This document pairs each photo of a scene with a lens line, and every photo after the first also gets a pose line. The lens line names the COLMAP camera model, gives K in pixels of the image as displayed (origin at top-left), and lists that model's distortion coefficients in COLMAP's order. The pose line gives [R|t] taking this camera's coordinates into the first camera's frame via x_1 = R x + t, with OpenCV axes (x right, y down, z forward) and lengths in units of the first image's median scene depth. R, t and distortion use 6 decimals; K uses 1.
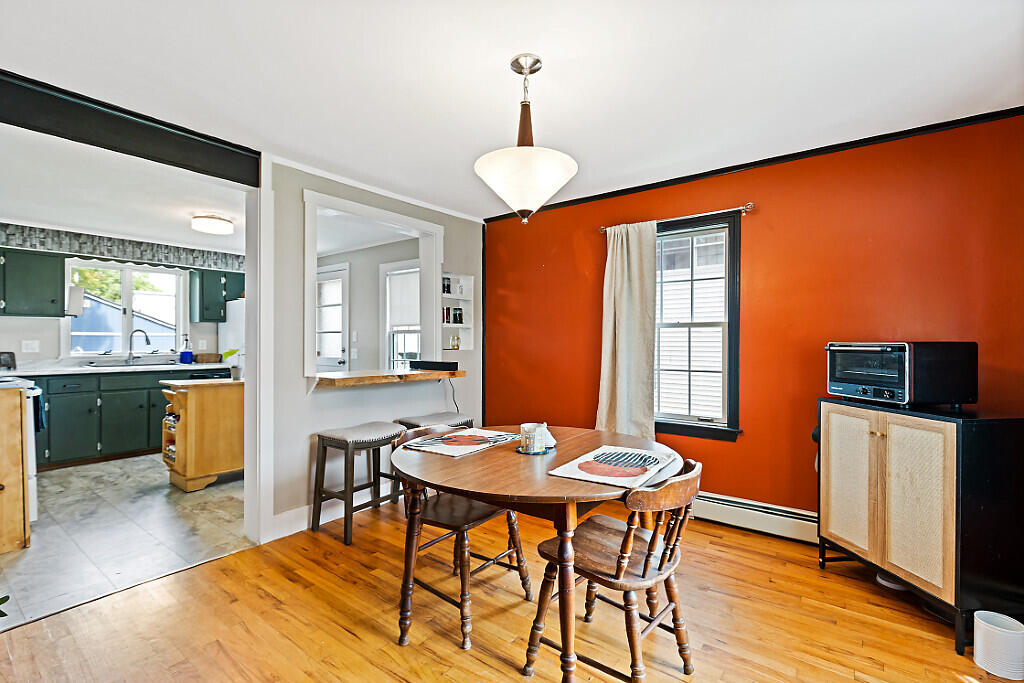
lens RADIAL K [[456.1, 0, 509.6], [0, 456.1, 343.4], [0, 0, 1]] dist [-0.007263, -0.001377]
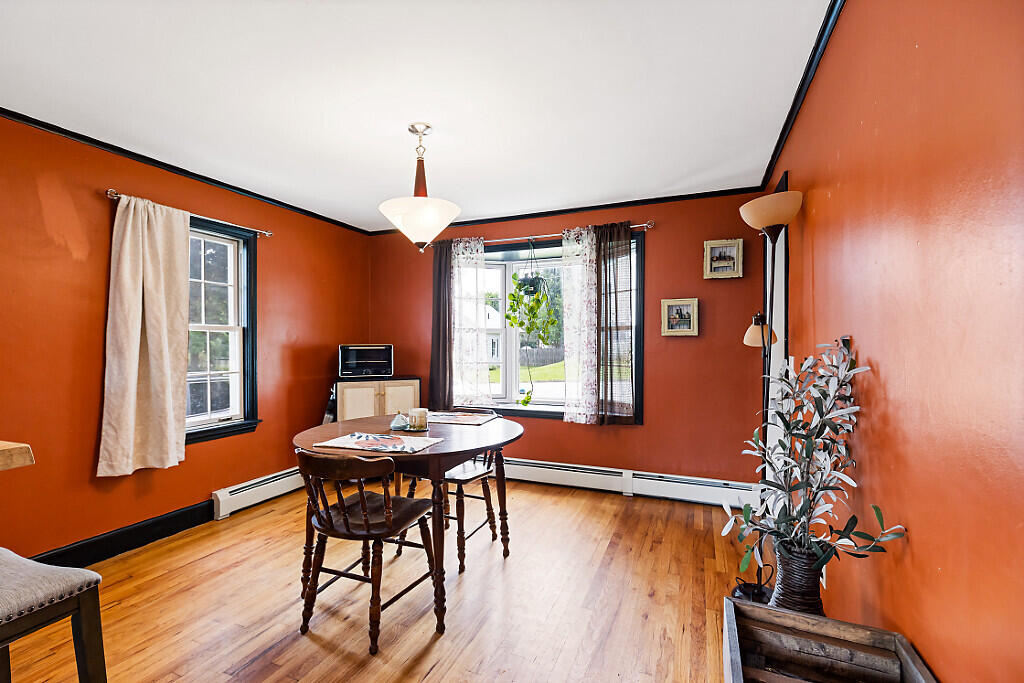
lens RADIAL K [[456.1, 0, 510.4], [0, 456.1, 348.7], [0, 0, 1]] dist [-0.007263, -0.001377]
pose [[-0.249288, -0.009076, 0.968387, -0.502744], [0.008961, 0.999892, 0.011678, -0.000794], [-0.968388, 0.011589, -0.249180, 0.421167]]
